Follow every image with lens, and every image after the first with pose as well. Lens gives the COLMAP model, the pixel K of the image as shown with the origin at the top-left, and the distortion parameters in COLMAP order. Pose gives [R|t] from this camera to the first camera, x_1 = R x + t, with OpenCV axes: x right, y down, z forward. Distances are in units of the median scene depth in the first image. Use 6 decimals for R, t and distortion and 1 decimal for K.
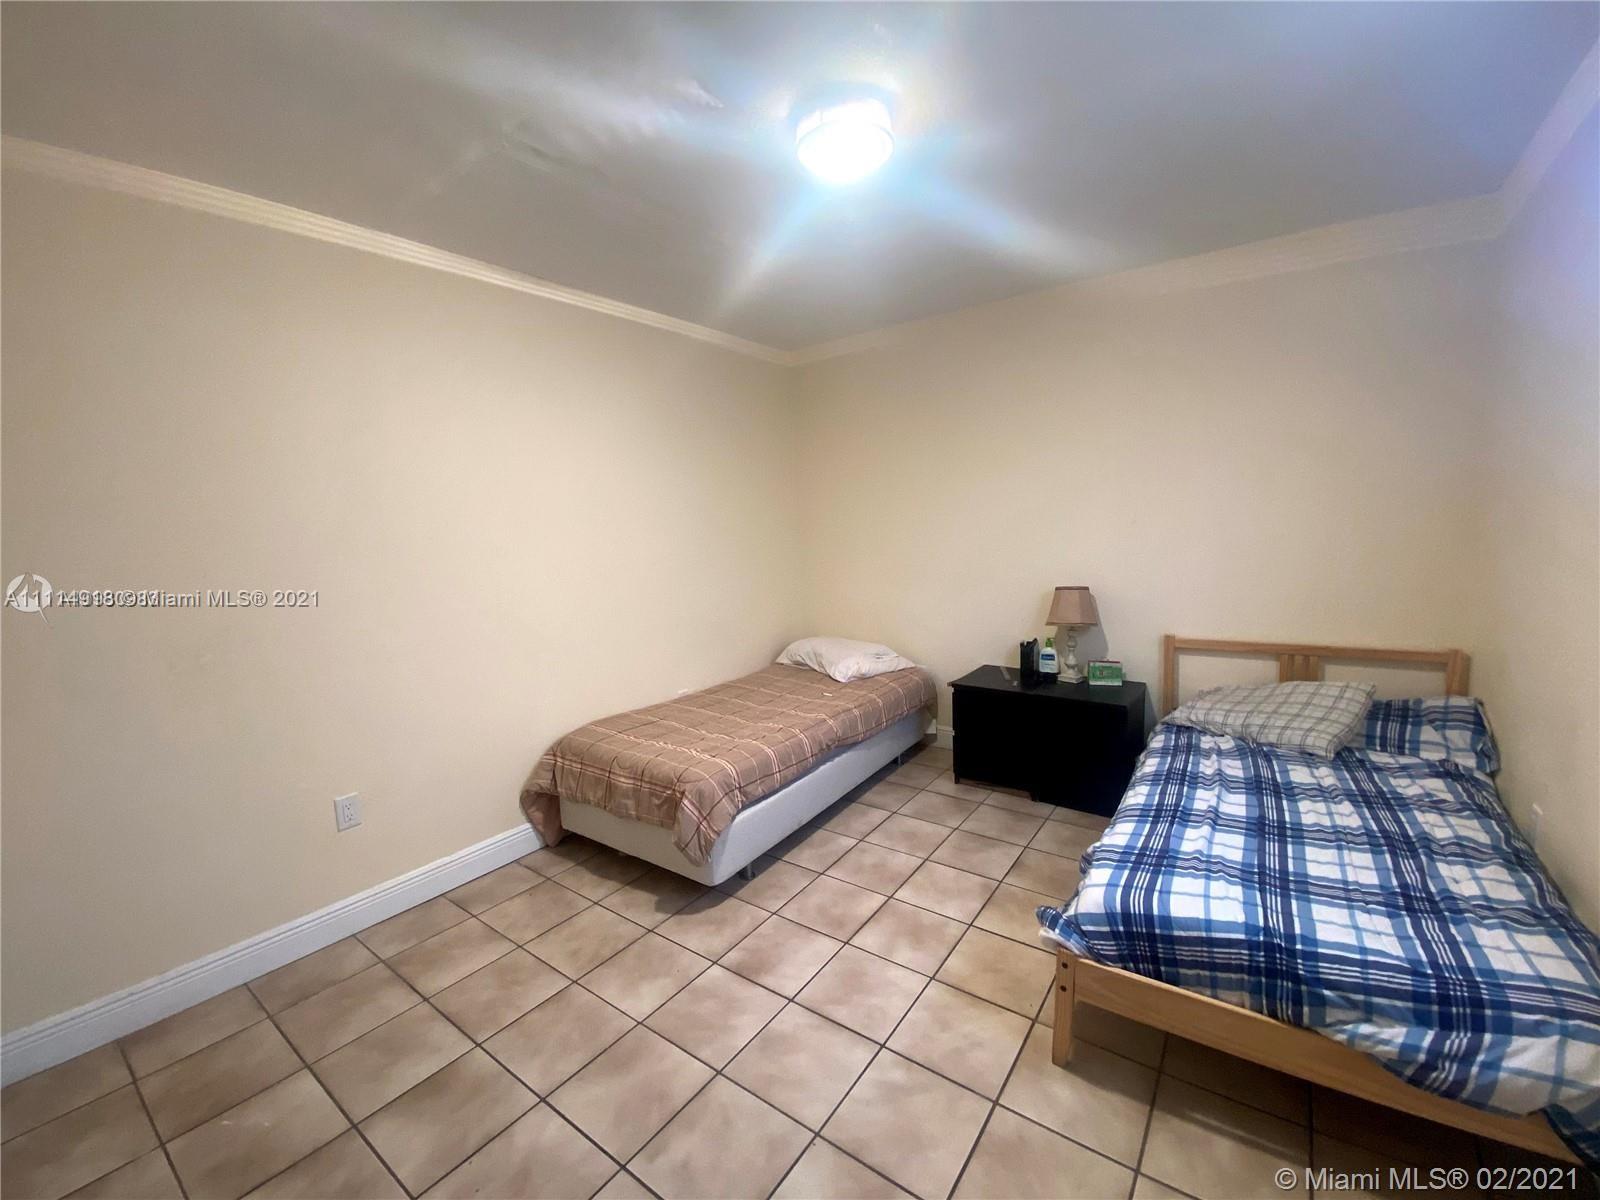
lens RADIAL K [[651.4, 0, 800.0], [0, 651.4, 600.0], [0, 0, 1]] dist [0.017563, -0.020213]
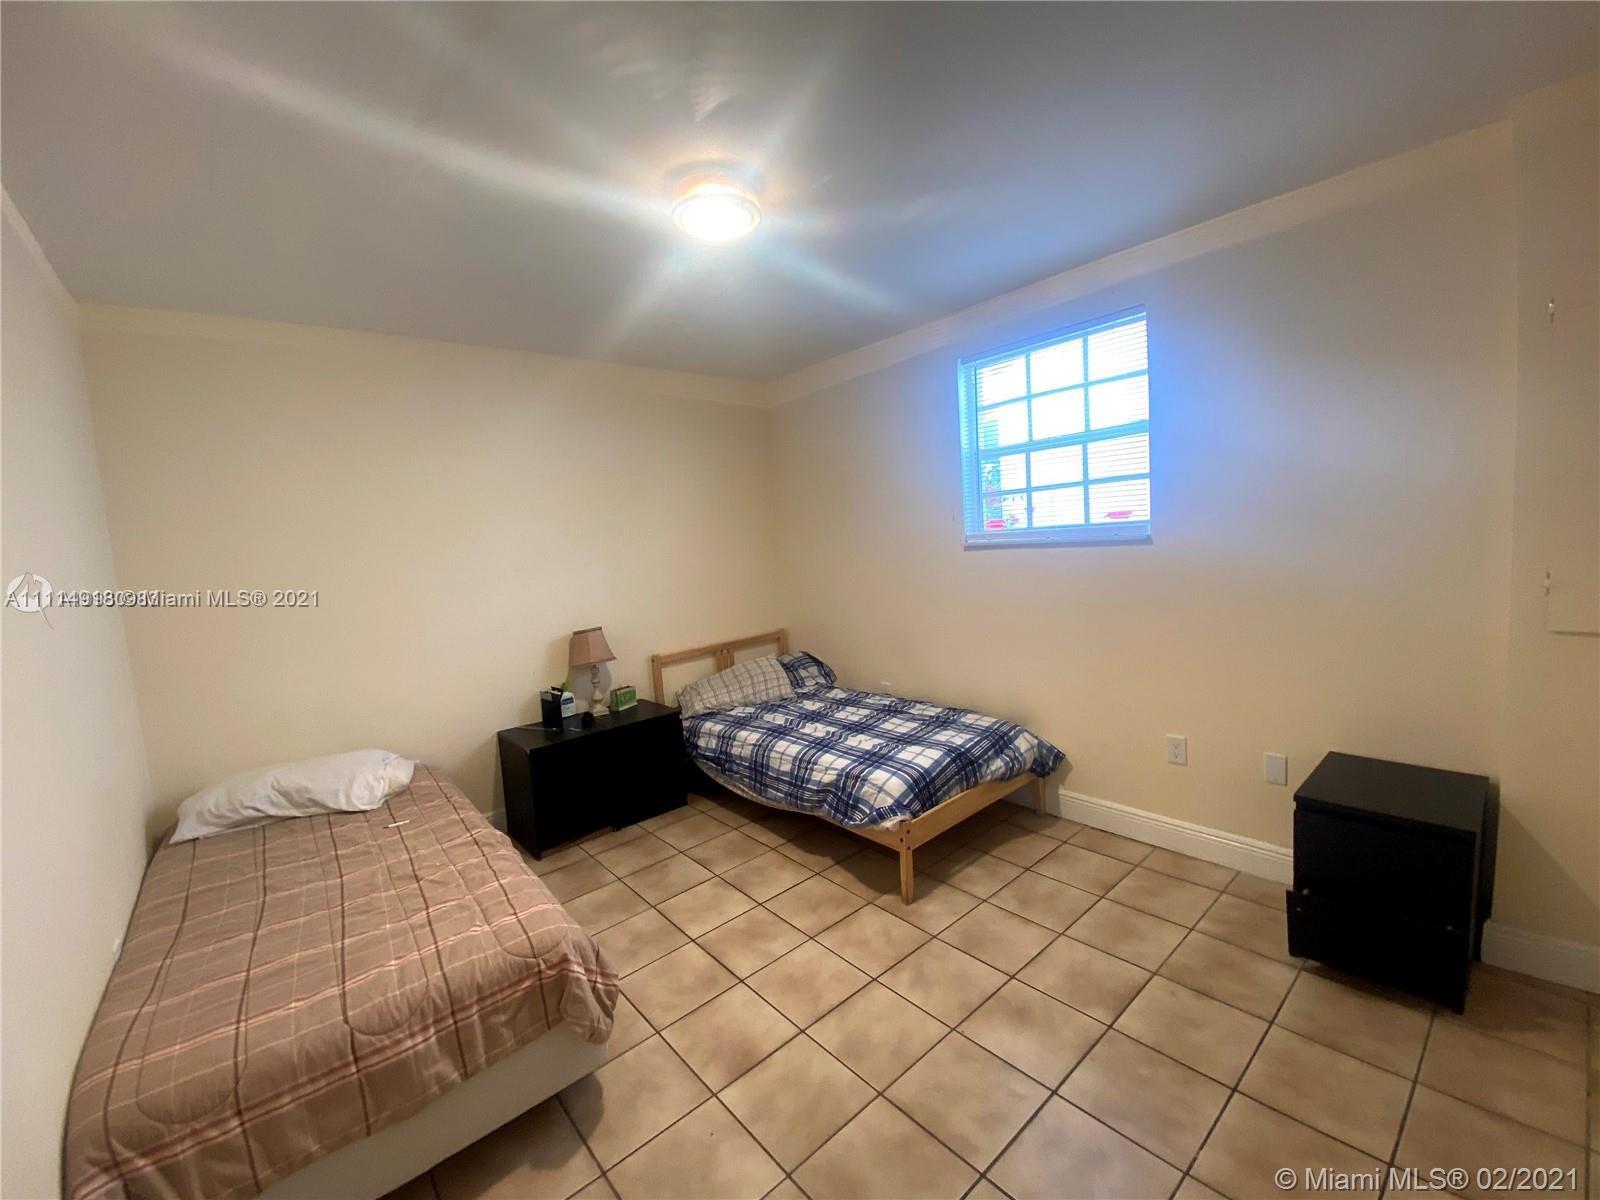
lens RADIAL K [[651.4, 0, 800.0], [0, 651.4, 600.0], [0, 0, 1]] dist [0.017563, -0.020213]
pose [[0.240274, -0.078925, 0.967491, -0.999754], [0.188032, 0.981596, 0.033378, -0.067839], [-0.952320, 0.173899, 0.250692, 0.696891]]
